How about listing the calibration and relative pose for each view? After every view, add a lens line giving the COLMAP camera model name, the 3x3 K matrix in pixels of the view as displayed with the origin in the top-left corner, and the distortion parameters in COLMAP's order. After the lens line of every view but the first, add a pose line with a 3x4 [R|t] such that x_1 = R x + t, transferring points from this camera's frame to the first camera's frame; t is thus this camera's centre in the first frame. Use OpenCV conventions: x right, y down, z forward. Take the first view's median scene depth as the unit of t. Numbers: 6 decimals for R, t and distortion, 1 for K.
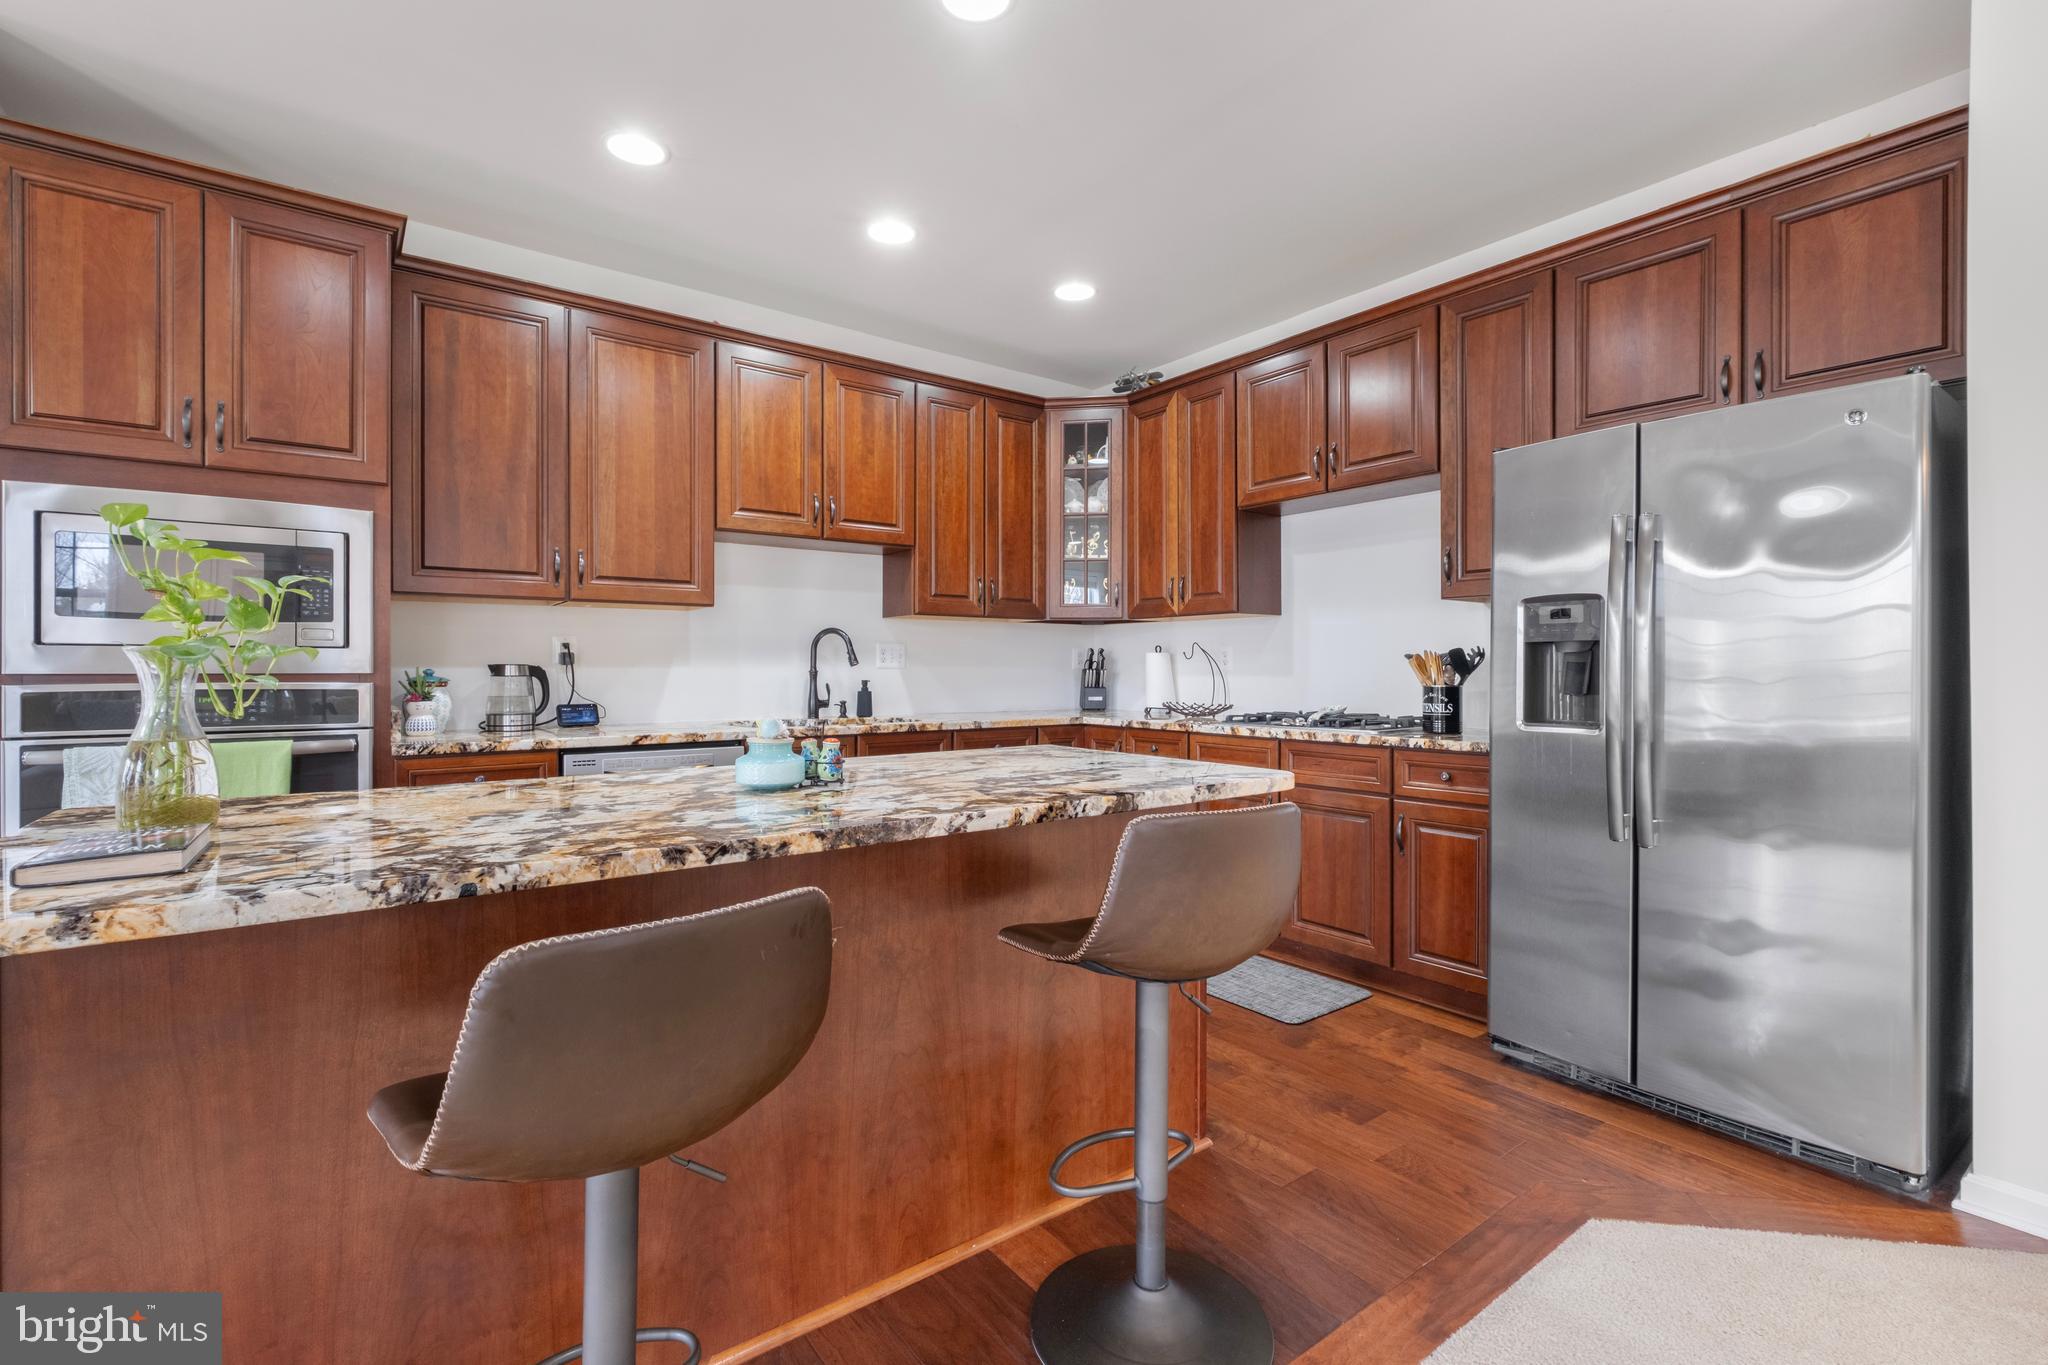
lens RADIAL K [[917.6, 0, 1027.5], [0, 917.6, 668.9], [0, 0, 1]] dist [-0.001393, -0.000335]
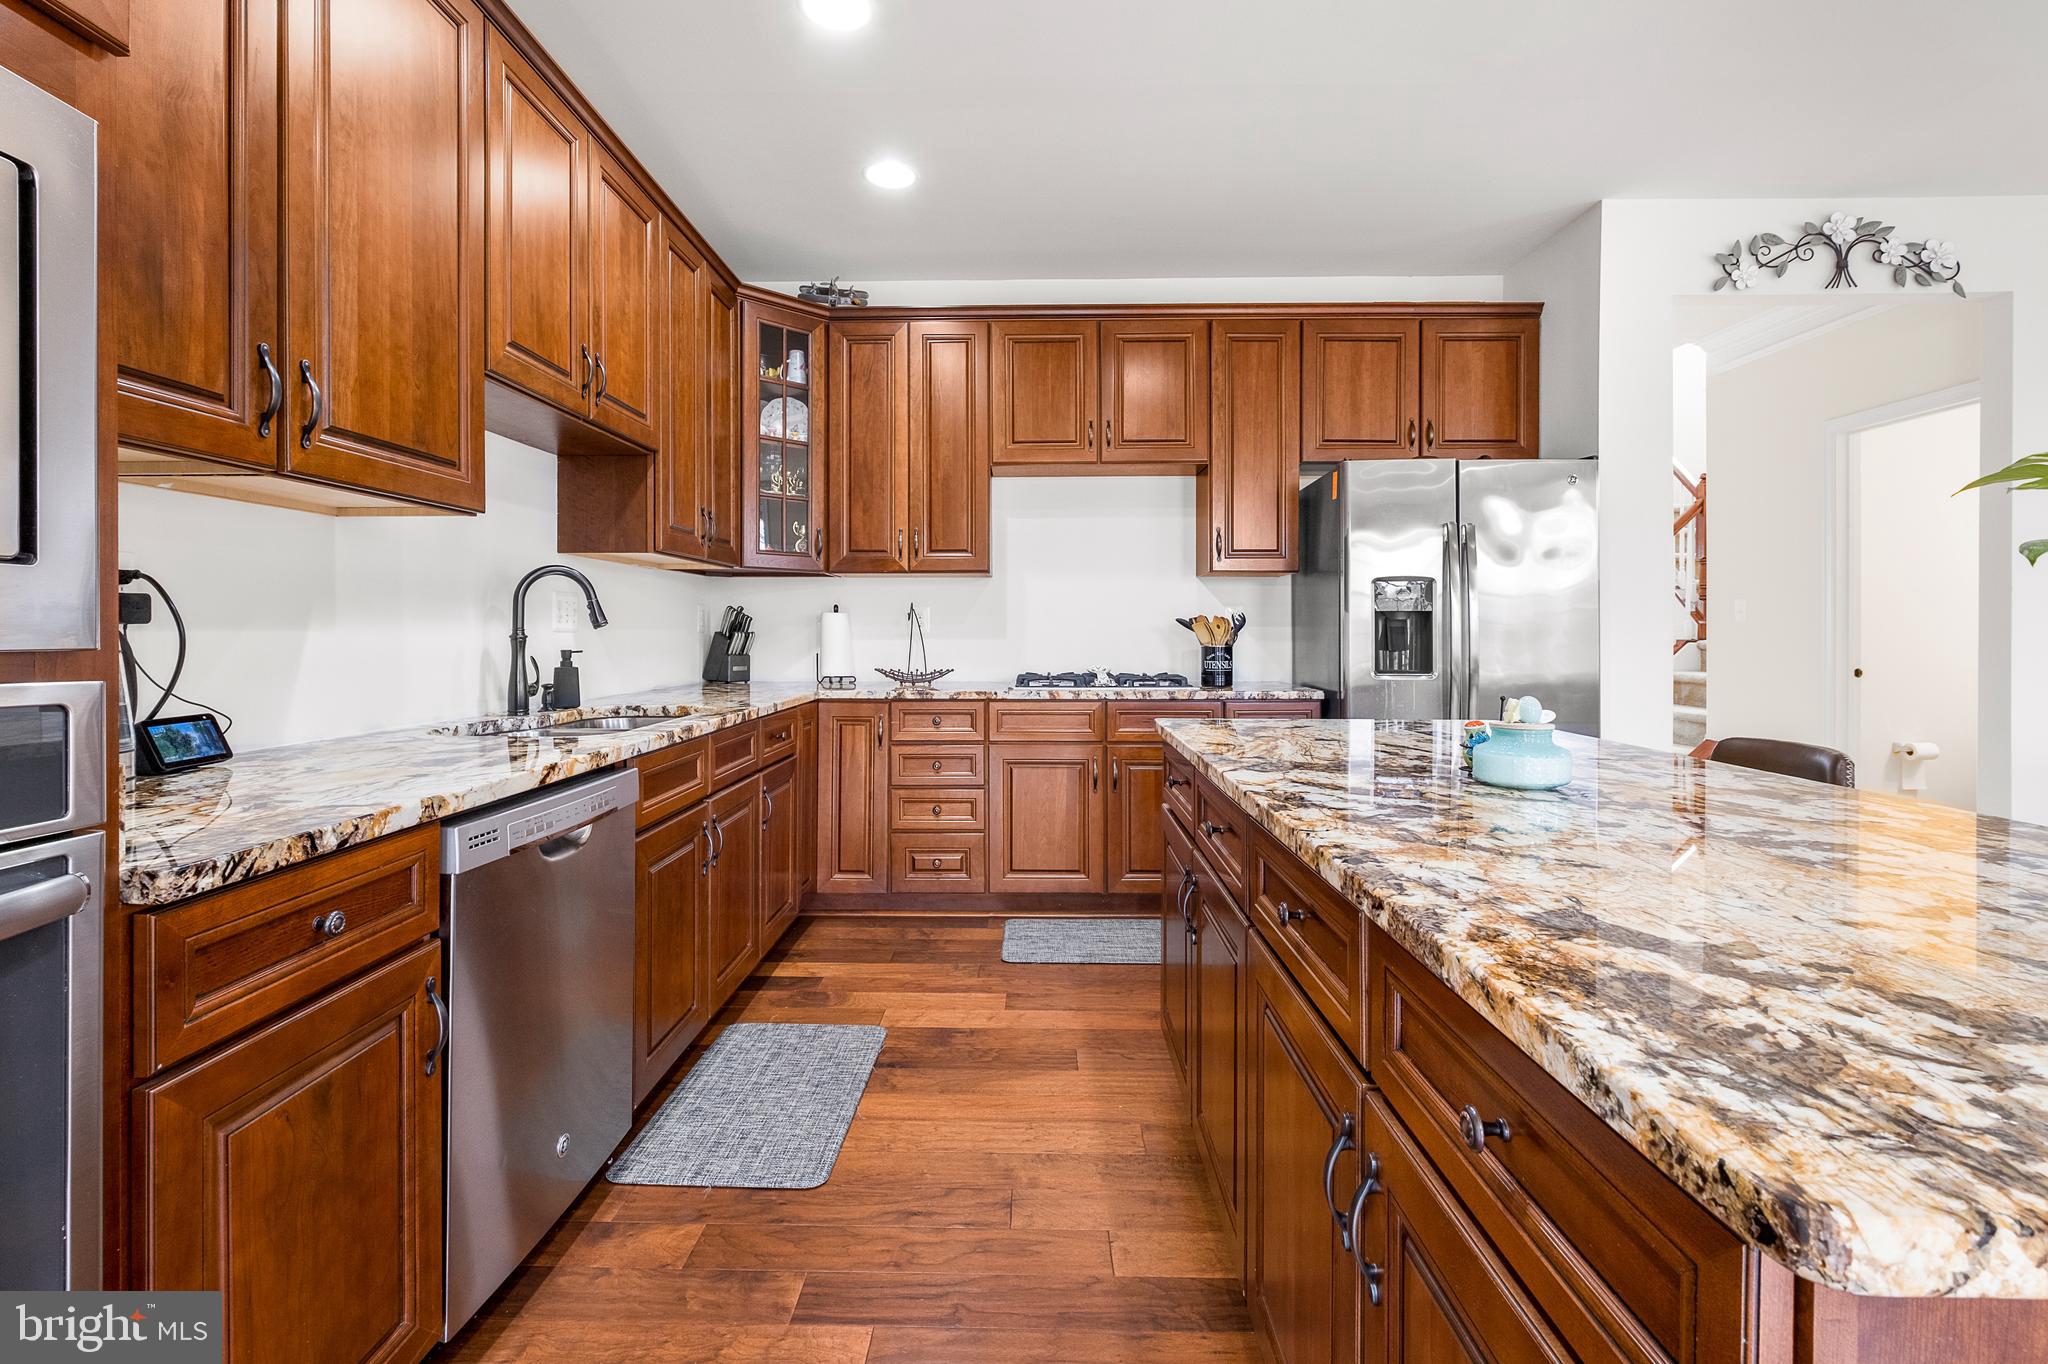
lens RADIAL K [[917.6, 0, 1009.0], [0, 917.6, 646.6], [0, 0, 1]] dist [-0.001393, -0.000335]
pose [[0.620373, -0.013802, 0.784186, -0.578280], [-0.000572, 0.999837, 0.018049, -0.001540], [-0.784307, -0.011646, 0.620264, 0.431035]]
